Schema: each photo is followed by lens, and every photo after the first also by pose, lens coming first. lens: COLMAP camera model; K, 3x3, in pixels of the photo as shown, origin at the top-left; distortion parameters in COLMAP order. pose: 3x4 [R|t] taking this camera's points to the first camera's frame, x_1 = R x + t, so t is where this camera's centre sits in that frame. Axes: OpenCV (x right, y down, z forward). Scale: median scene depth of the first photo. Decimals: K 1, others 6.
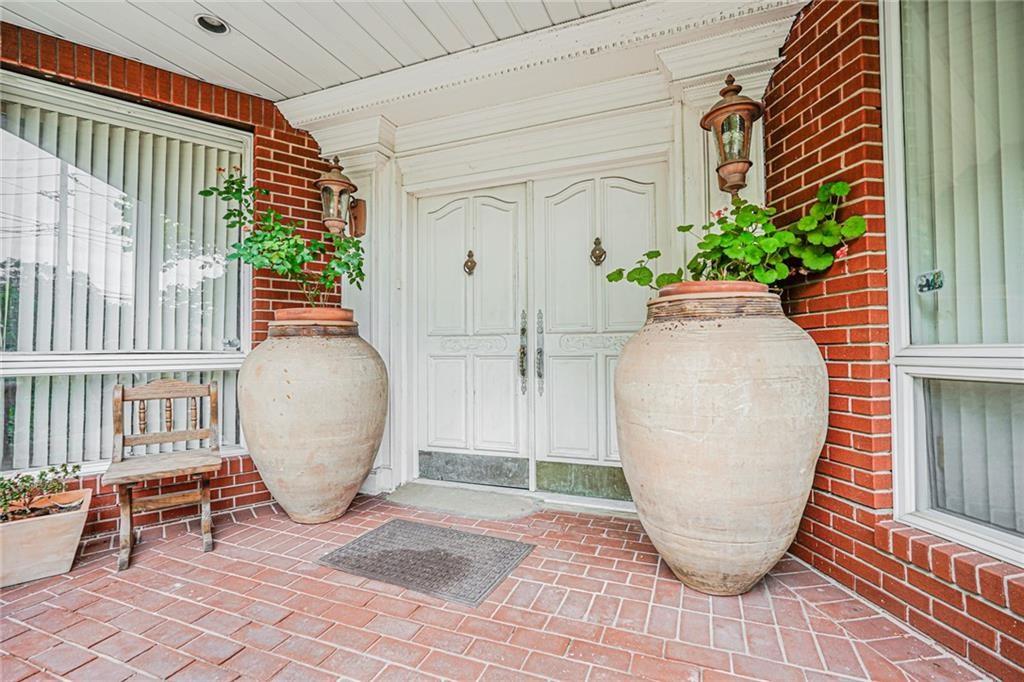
lens RADIAL K [[466.3, 0, 512.1], [0, 466.3, 341.5], [0, 0, 1]] dist [-0.005517, 0.001881]
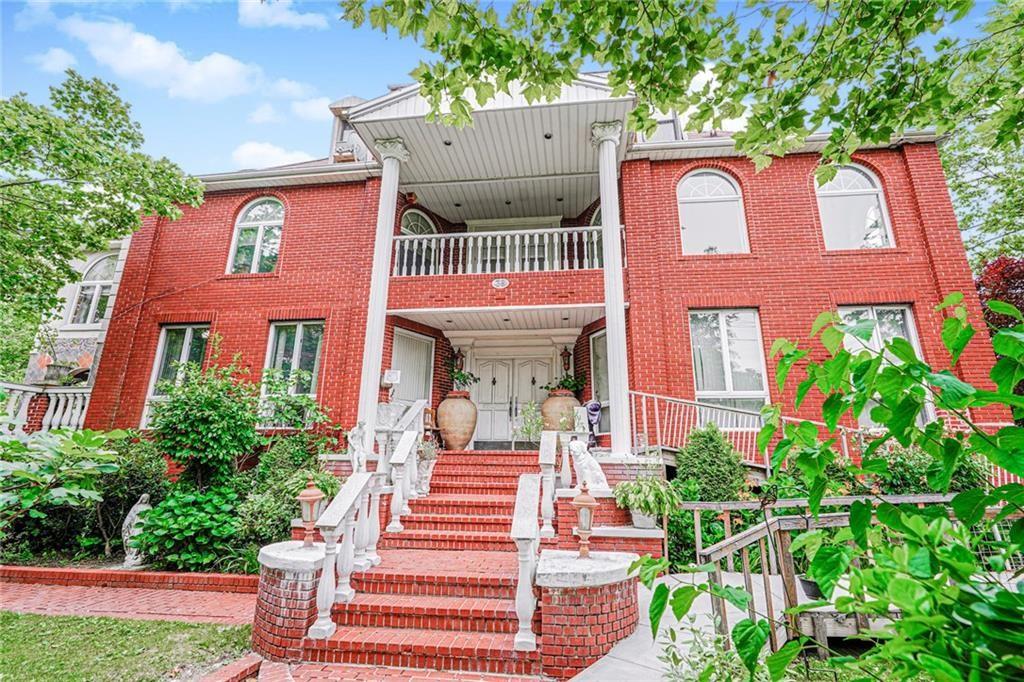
lens RADIAL K [[466.3, 0, 511.7], [0, 466.3, 338.9], [0, 0, 1]] dist [-0.005517, 0.001881]
pose [[0.966320, 0.087391, 0.242053, -1.152284], [-0.025421, 0.968390, -0.248141, 0.513525], [-0.256087, 0.233631, 0.937996, -3.160880]]
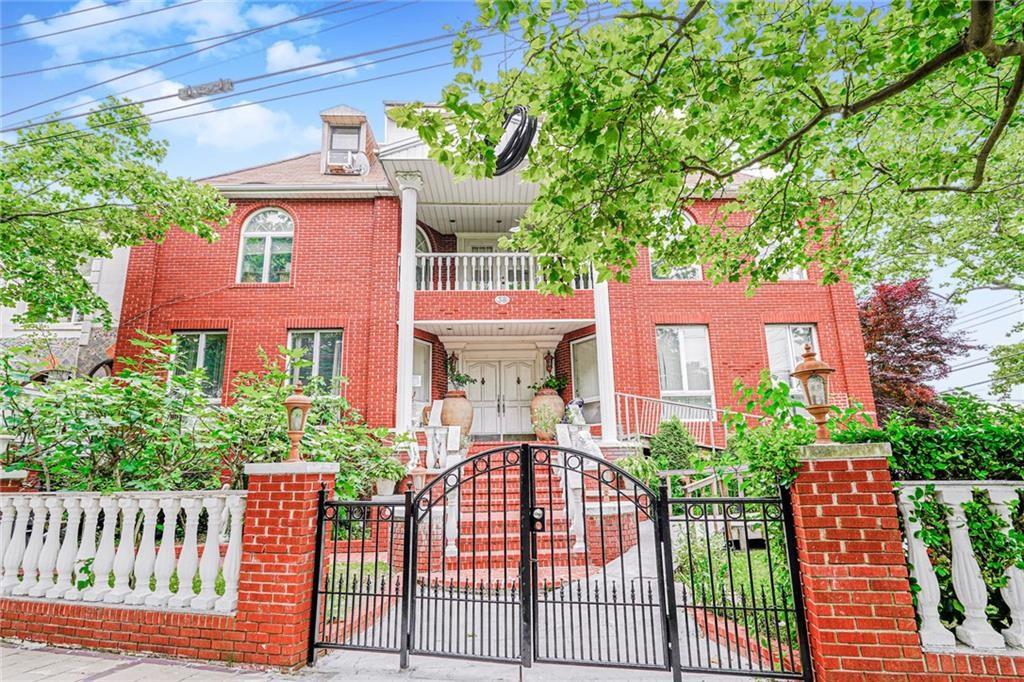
lens RADIAL K [[552.3, 0, 512.6], [0, 552.3, 341.1], [0, 0, 1]] dist [0.000032, 0.000888]
pose [[0.912629, 0.081105, 0.400663, -2.375003], [0.004541, 0.978049, -0.208327, 0.616268], [-0.408765, 0.191945, 0.892227, -4.358005]]
